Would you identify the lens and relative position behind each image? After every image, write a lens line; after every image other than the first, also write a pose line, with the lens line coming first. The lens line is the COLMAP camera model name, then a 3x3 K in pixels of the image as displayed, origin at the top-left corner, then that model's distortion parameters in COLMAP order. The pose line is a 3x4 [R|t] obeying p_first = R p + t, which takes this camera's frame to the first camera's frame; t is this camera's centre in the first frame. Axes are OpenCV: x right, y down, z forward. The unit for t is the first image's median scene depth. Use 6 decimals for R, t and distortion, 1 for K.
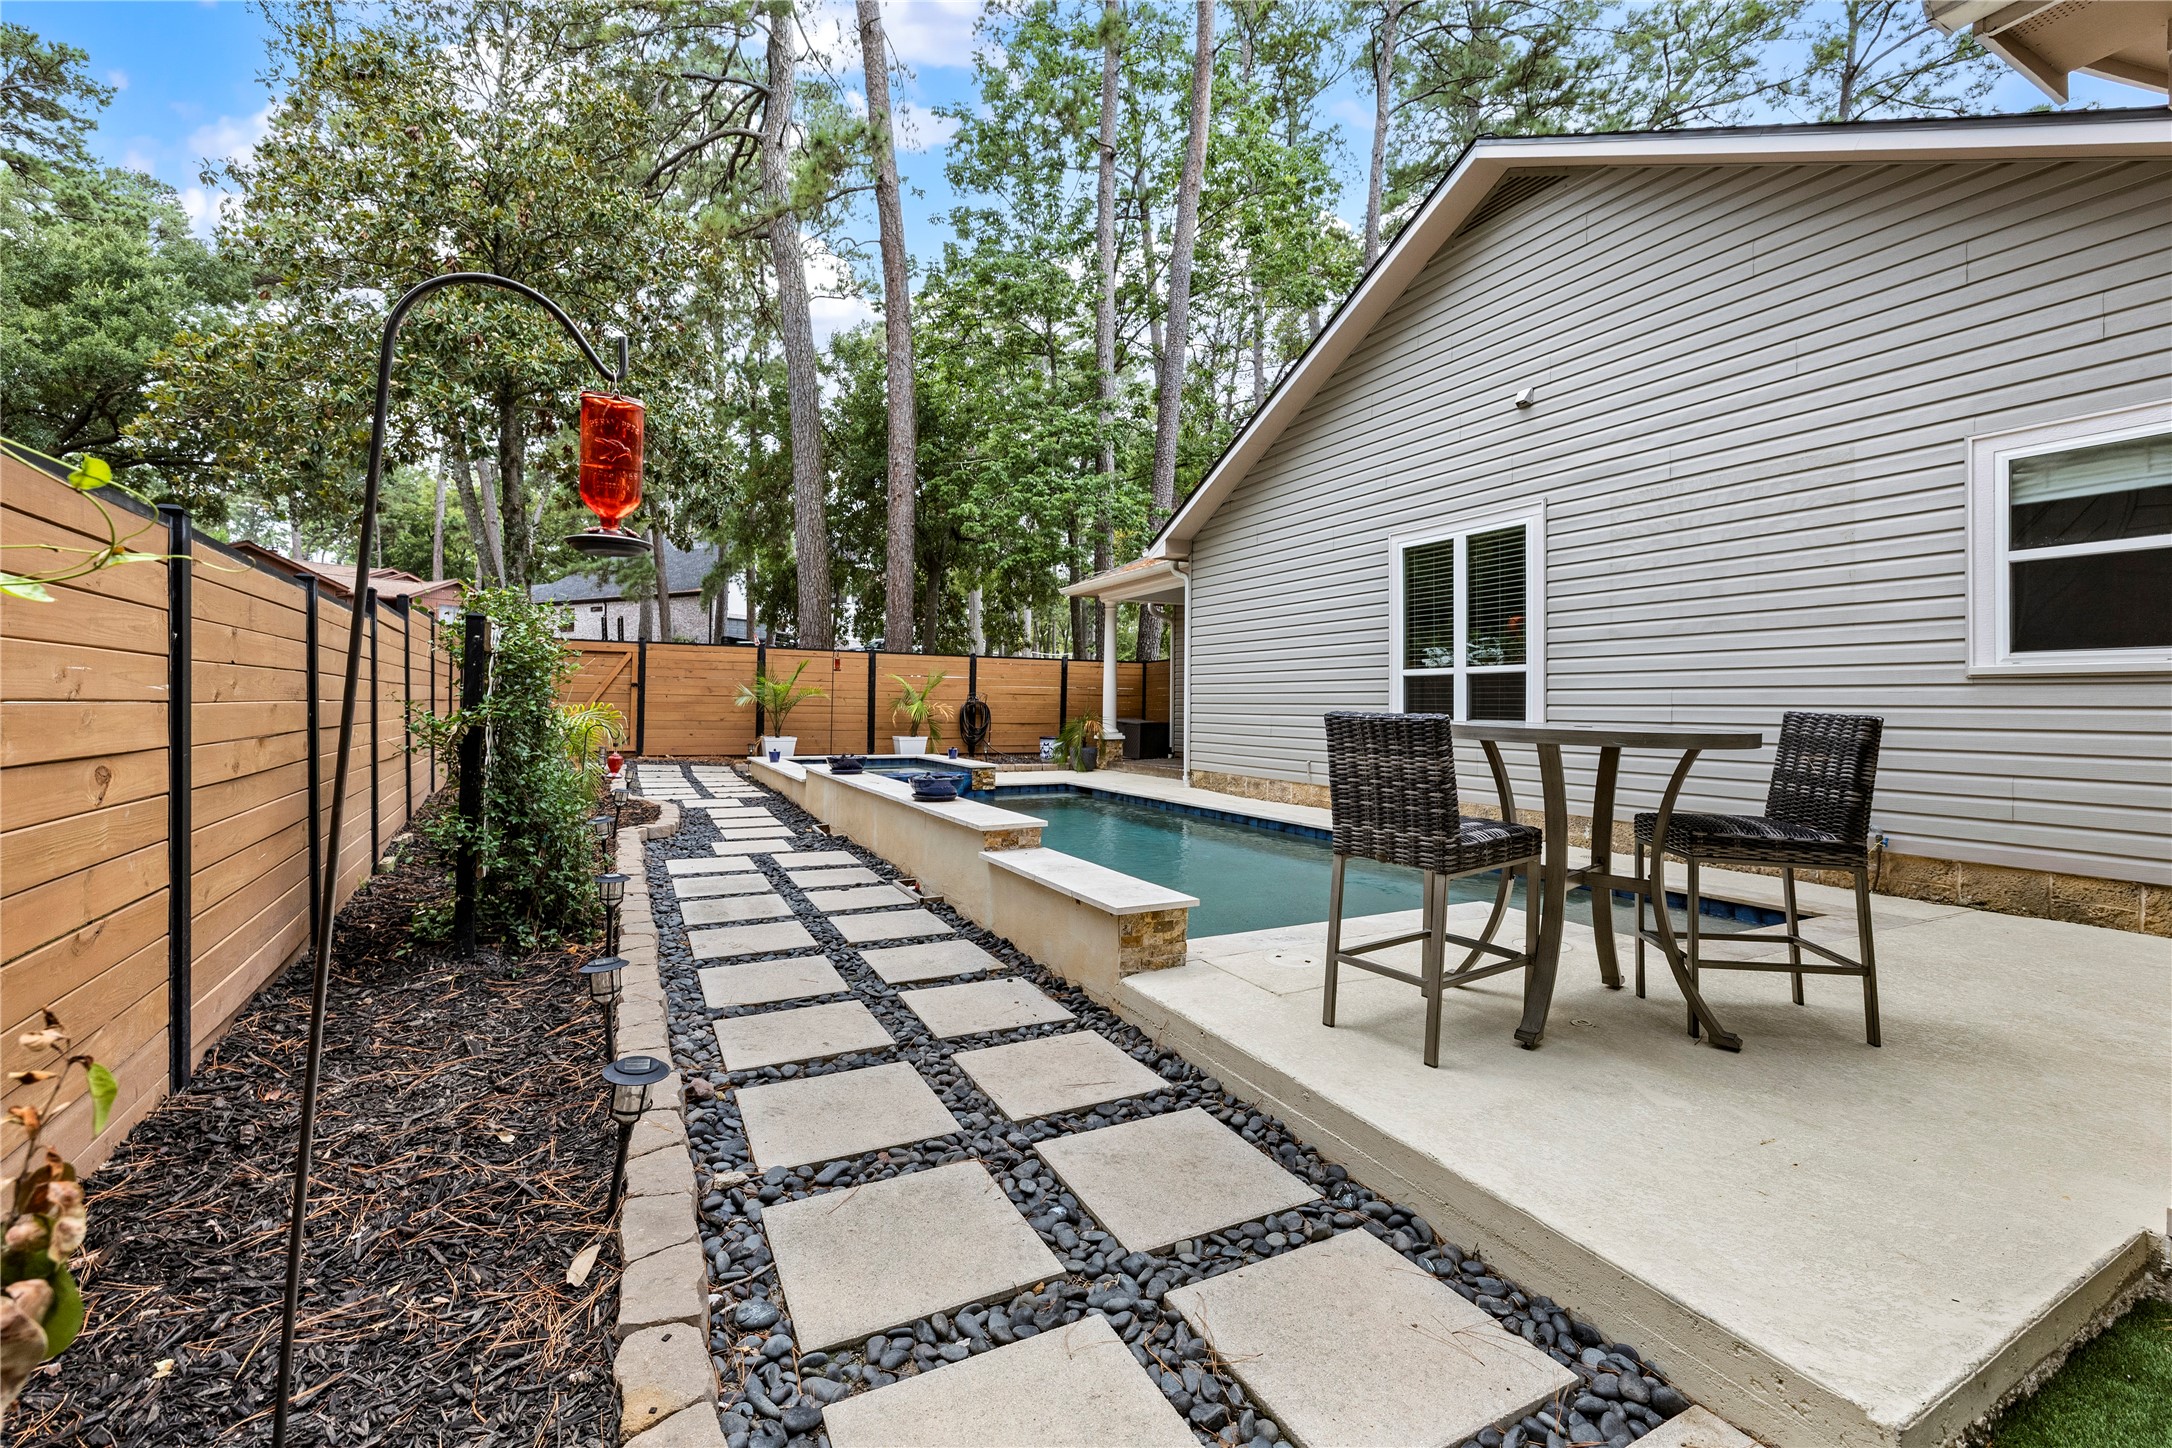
lens RADIAL K [[916.6, 0, 1081.6], [0, 916.6, 706.1], [0, 0, 1]] dist [0.000270, 0.000530]
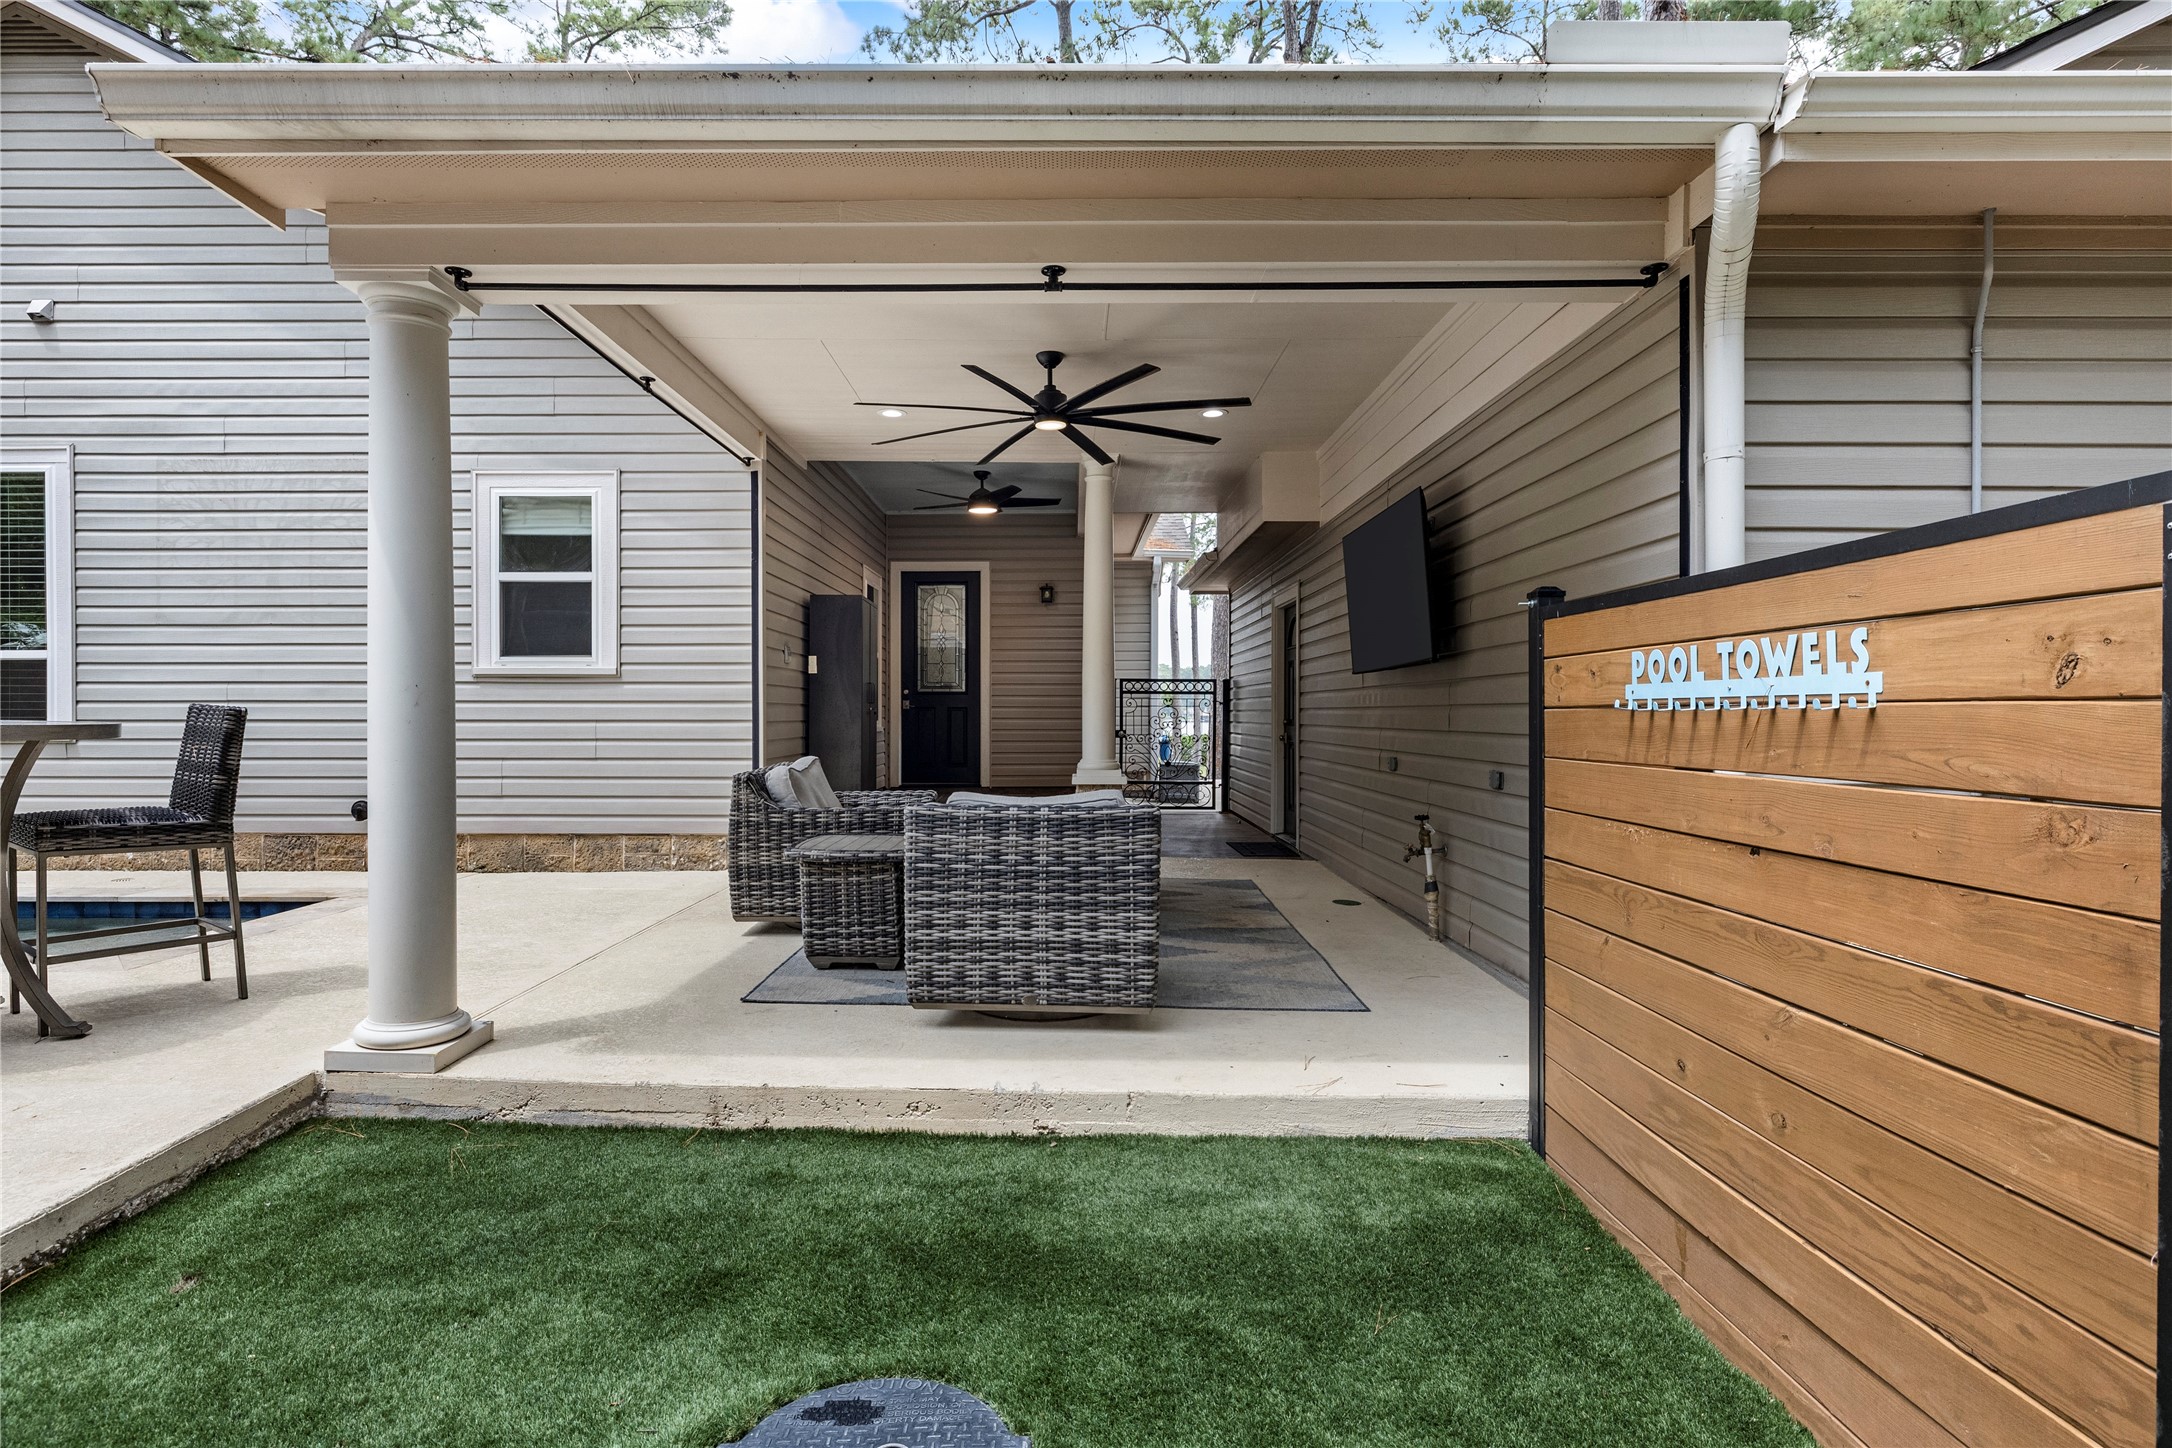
lens RADIAL K [[1100.6, 0, 1087.8], [0, 1100.6, 716.4], [0, 0, 1]] dist [0.000933, 0.001053]
pose [[0.467300, -0.019077, 0.883893, 0.090140], [0.003625, 0.999800, 0.019662, -0.005174], [-0.884092, -0.005984, 0.467275, -0.357326]]
